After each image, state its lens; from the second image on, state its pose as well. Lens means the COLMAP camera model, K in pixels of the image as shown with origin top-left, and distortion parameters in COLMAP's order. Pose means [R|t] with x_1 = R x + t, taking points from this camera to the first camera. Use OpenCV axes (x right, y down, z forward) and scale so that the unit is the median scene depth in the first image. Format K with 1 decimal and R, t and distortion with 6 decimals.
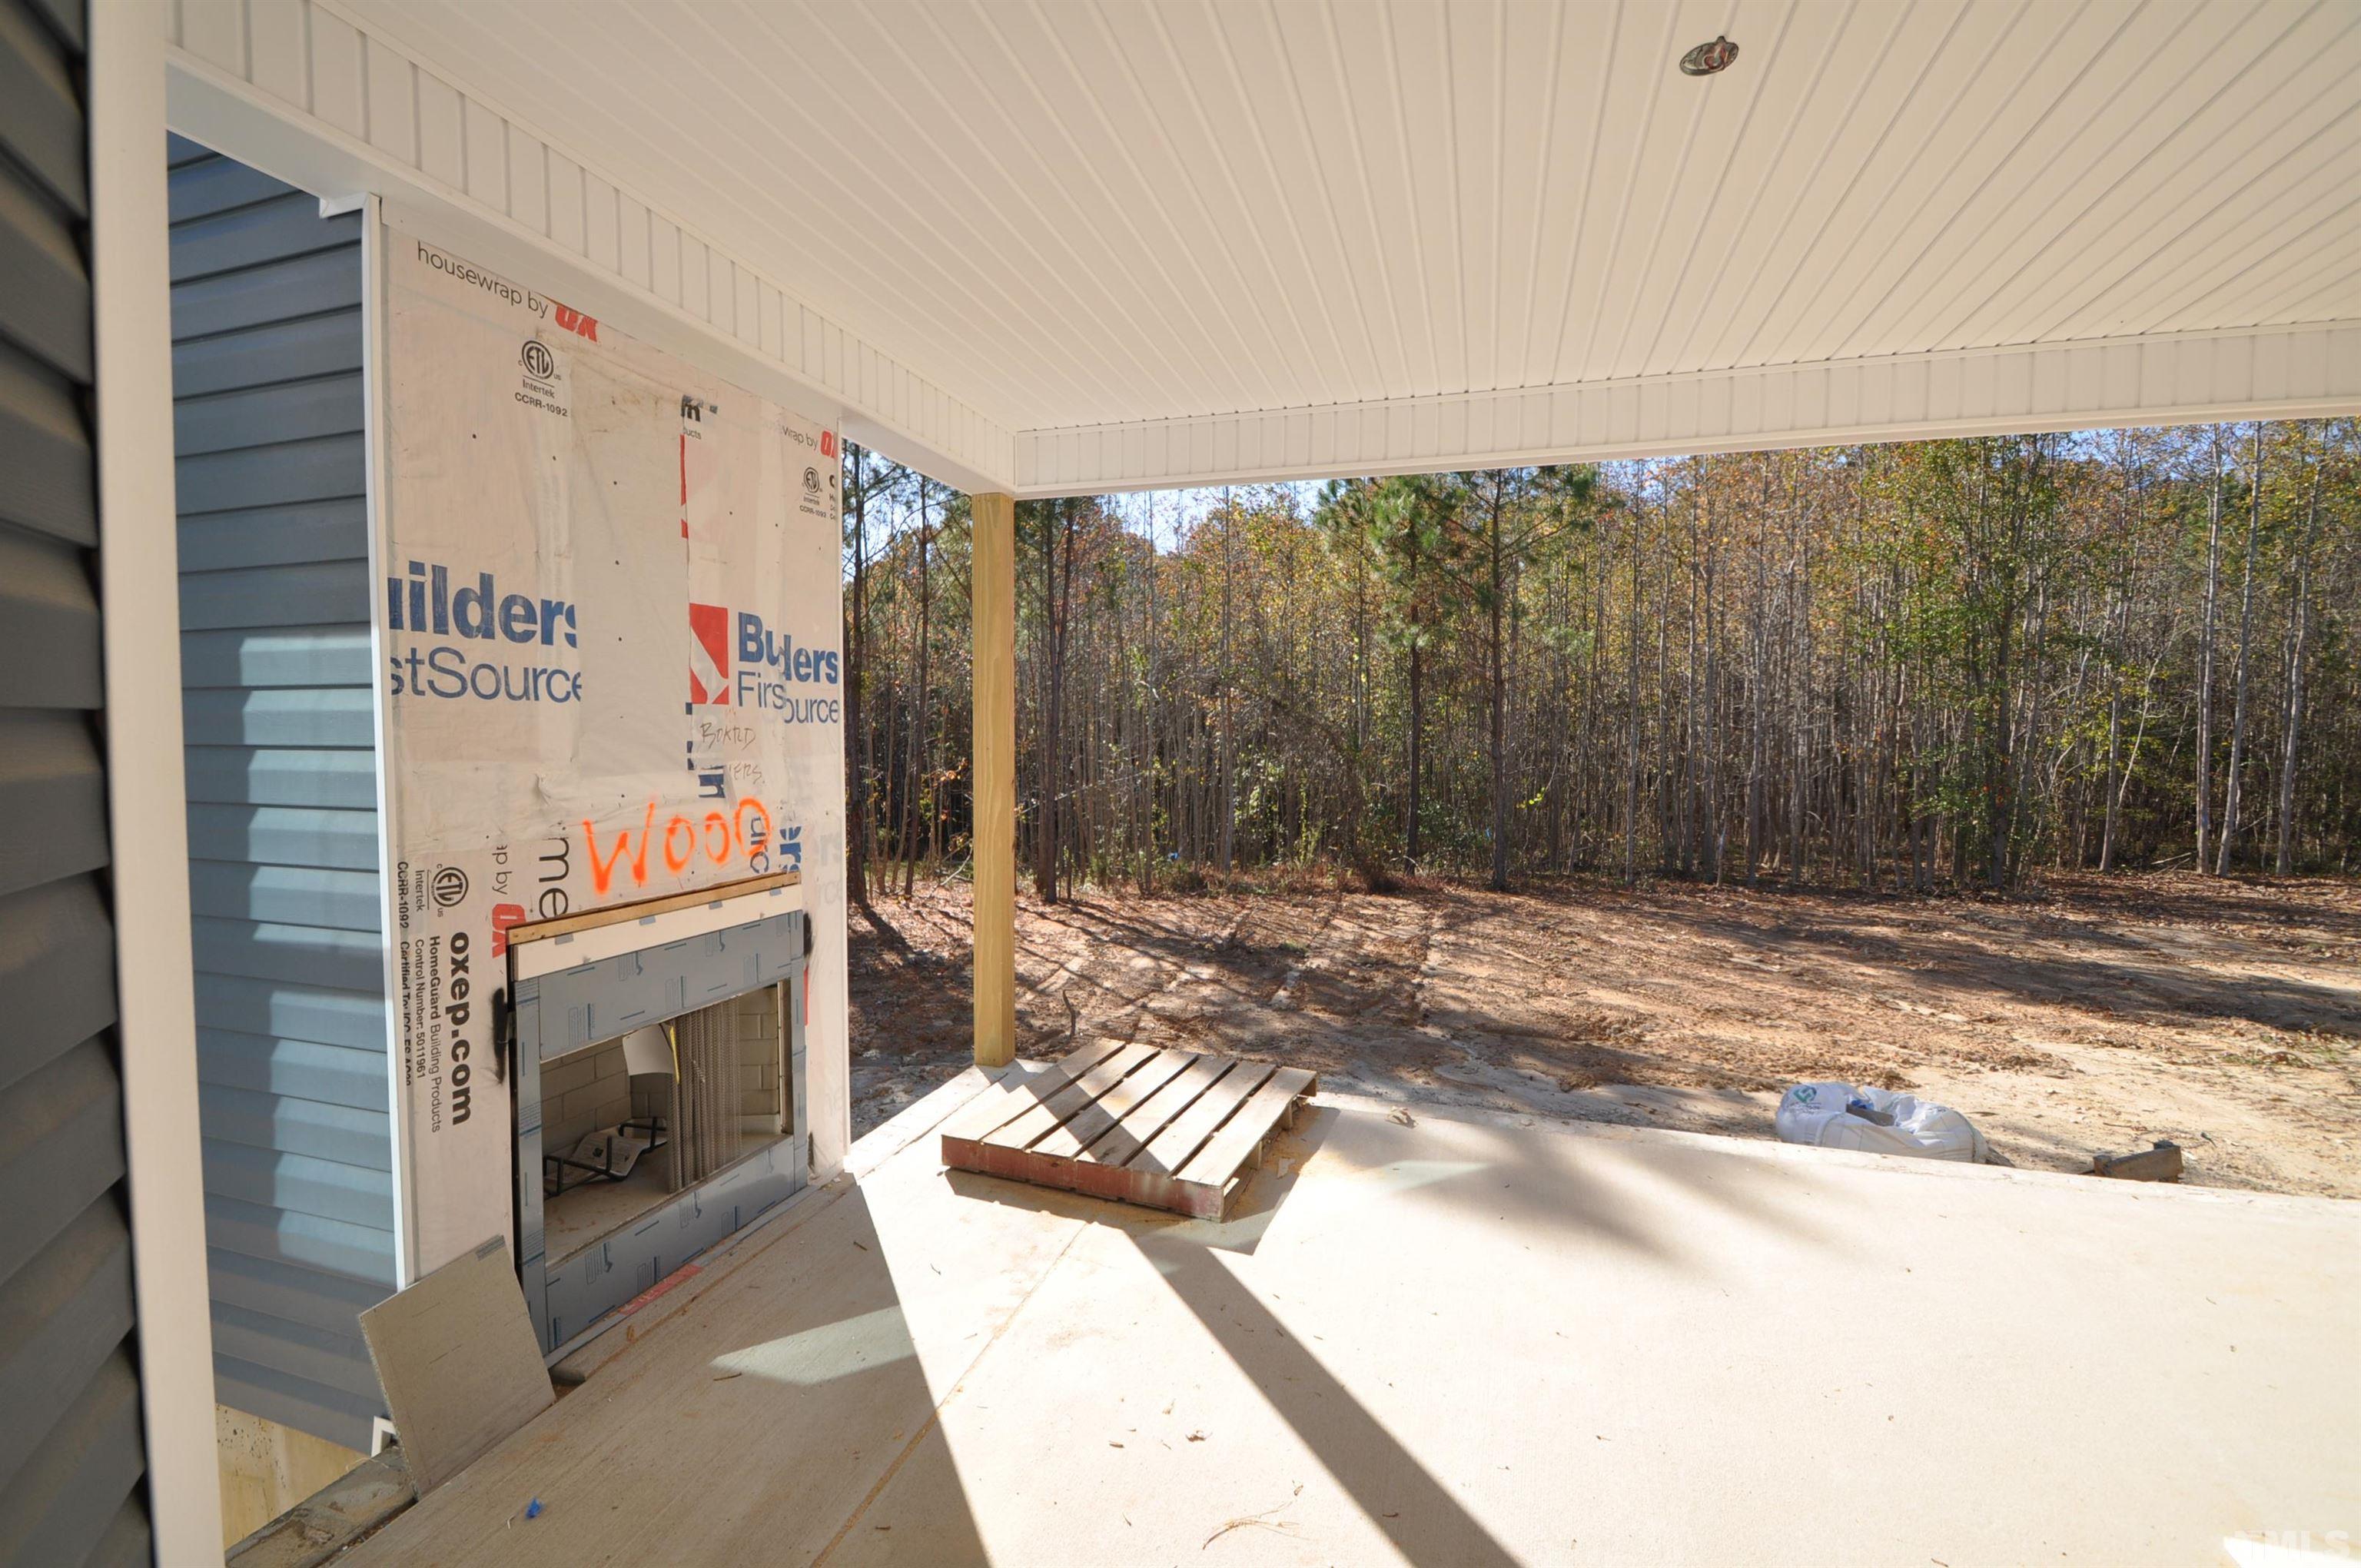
lens RADIAL K [[1035.4, 0, 1151.1], [0, 1035.4, 782.8], [0, 0, 1]] dist [0.029011, -0.024437]
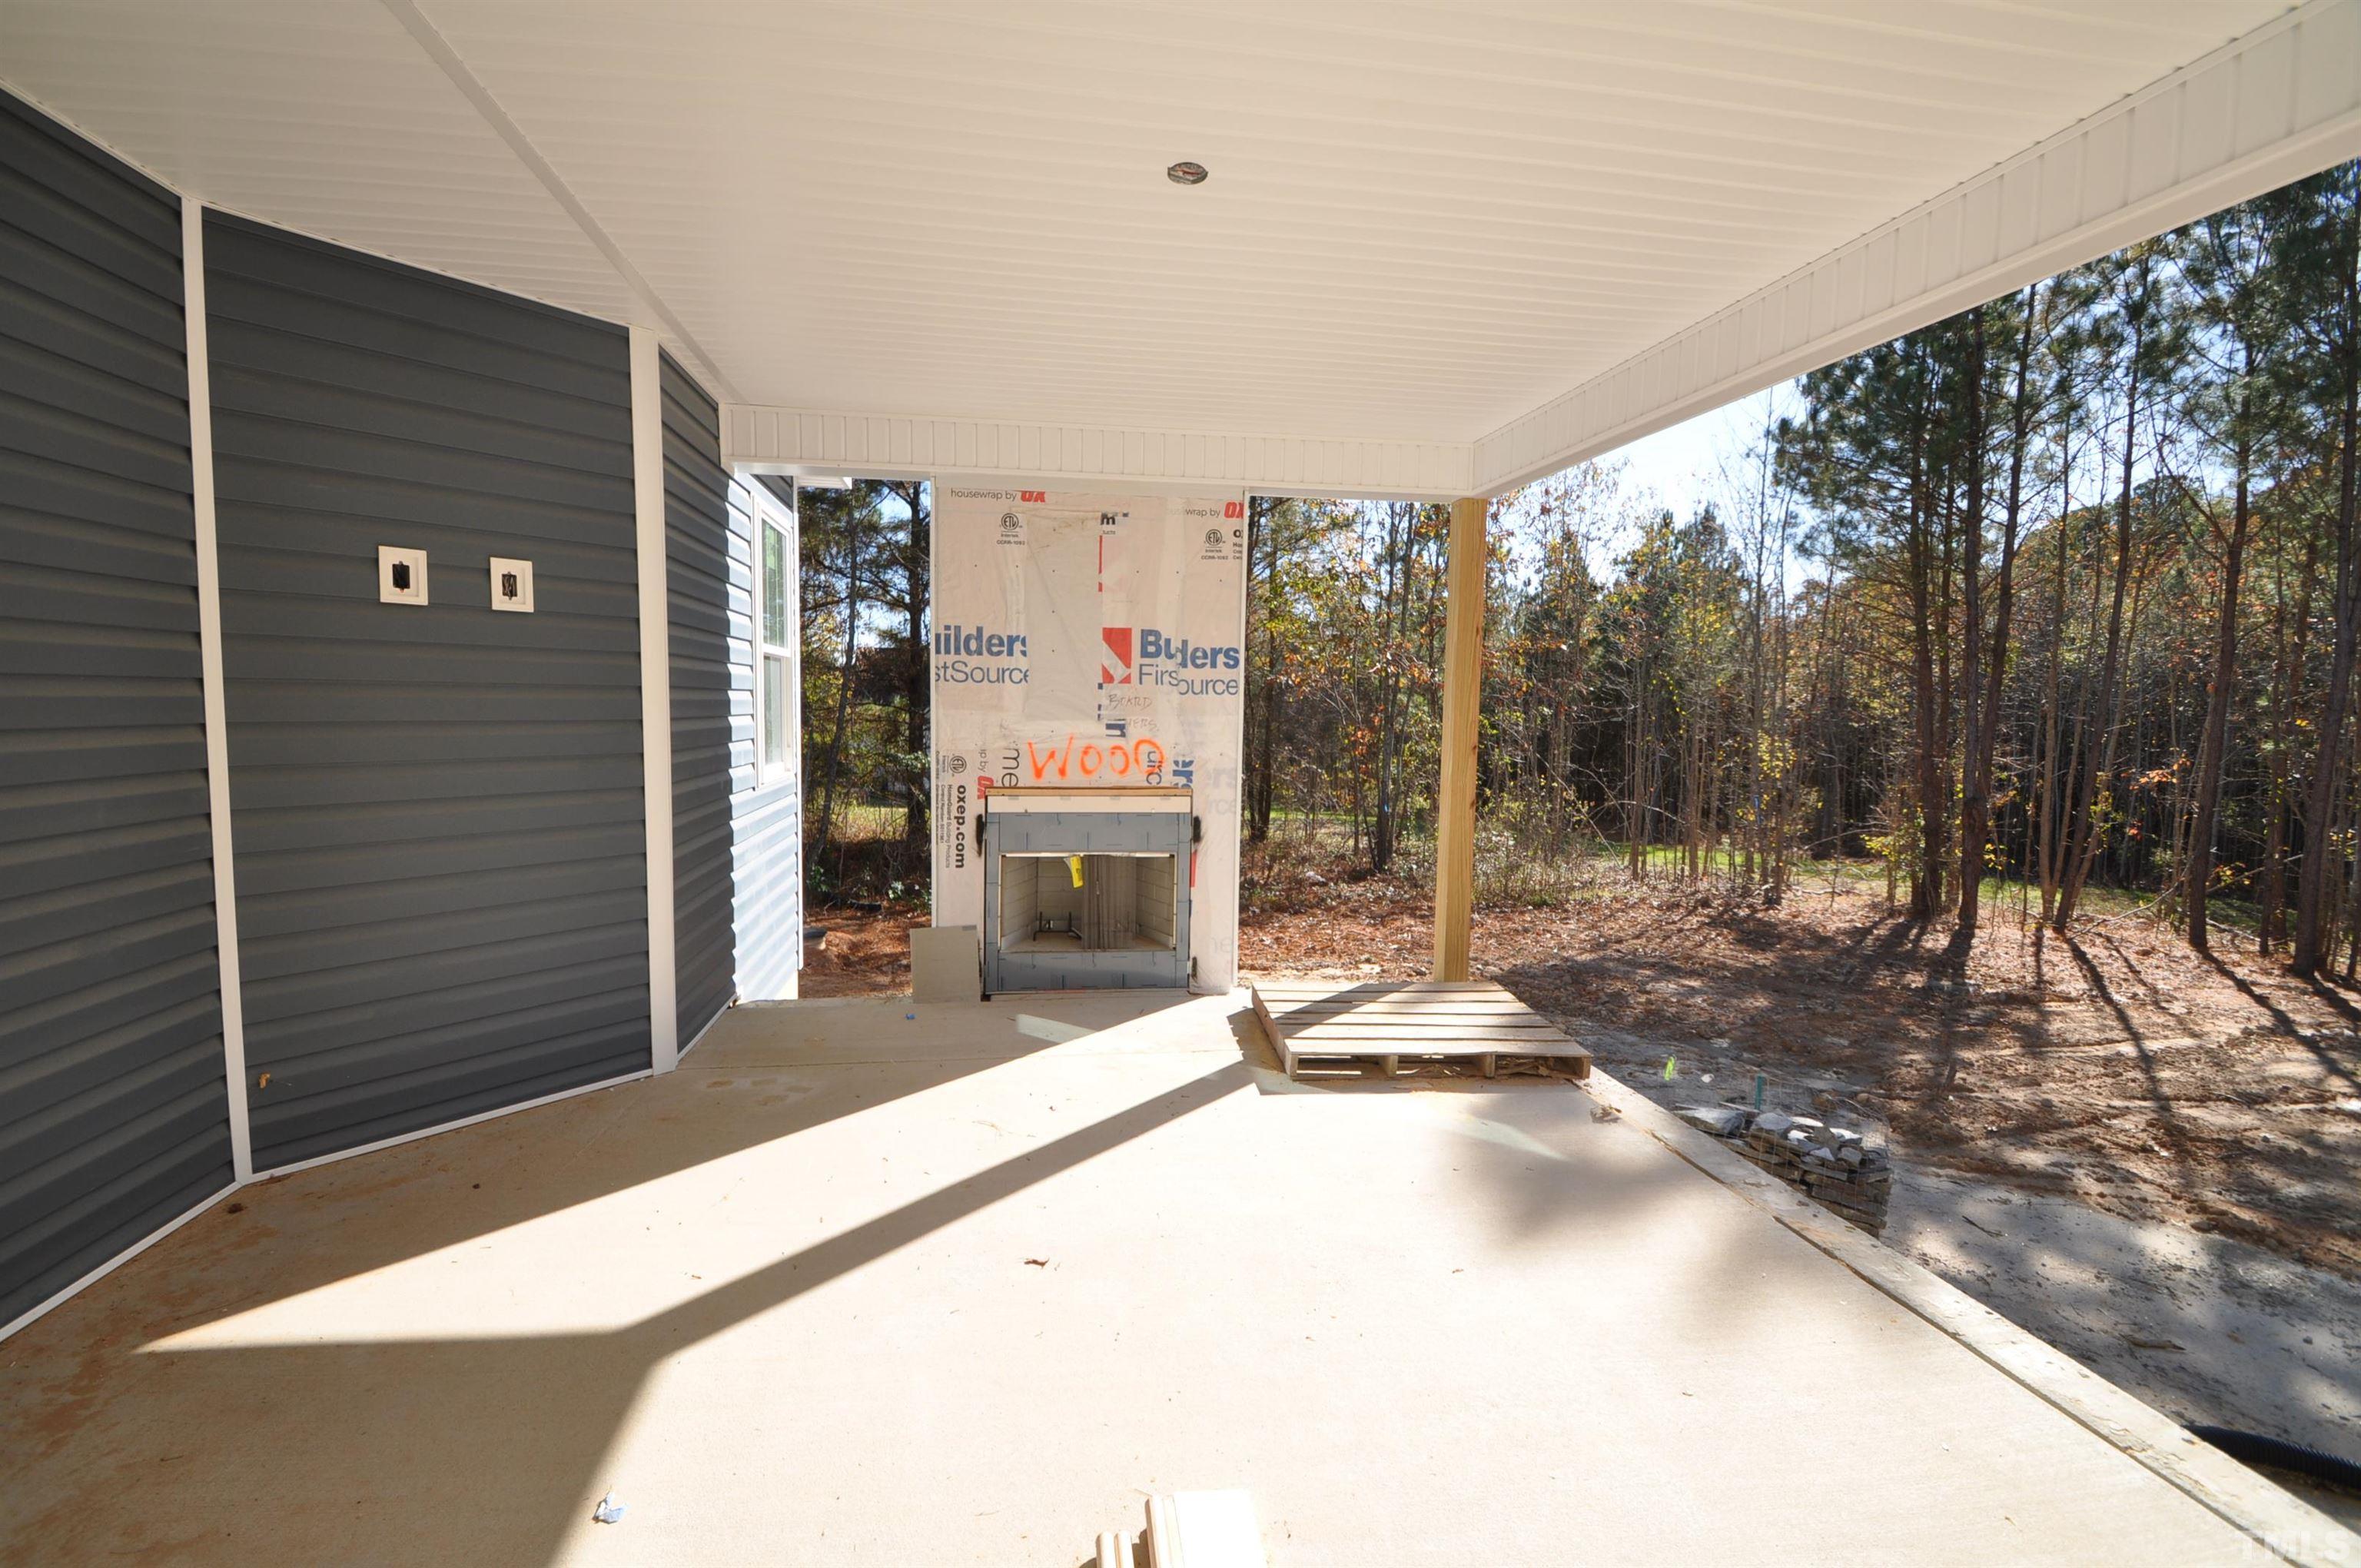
lens RADIAL K [[1035.4, 0, 1151.1], [0, 1035.4, 782.8], [0, 0, 1]] dist [0.029011, -0.024437]
pose [[0.440446, 0.071256, -0.894947, 1.139288], [-0.056423, 0.997072, 0.051618, -0.001778], [0.896004, 0.027760, 0.443177, 0.266891]]
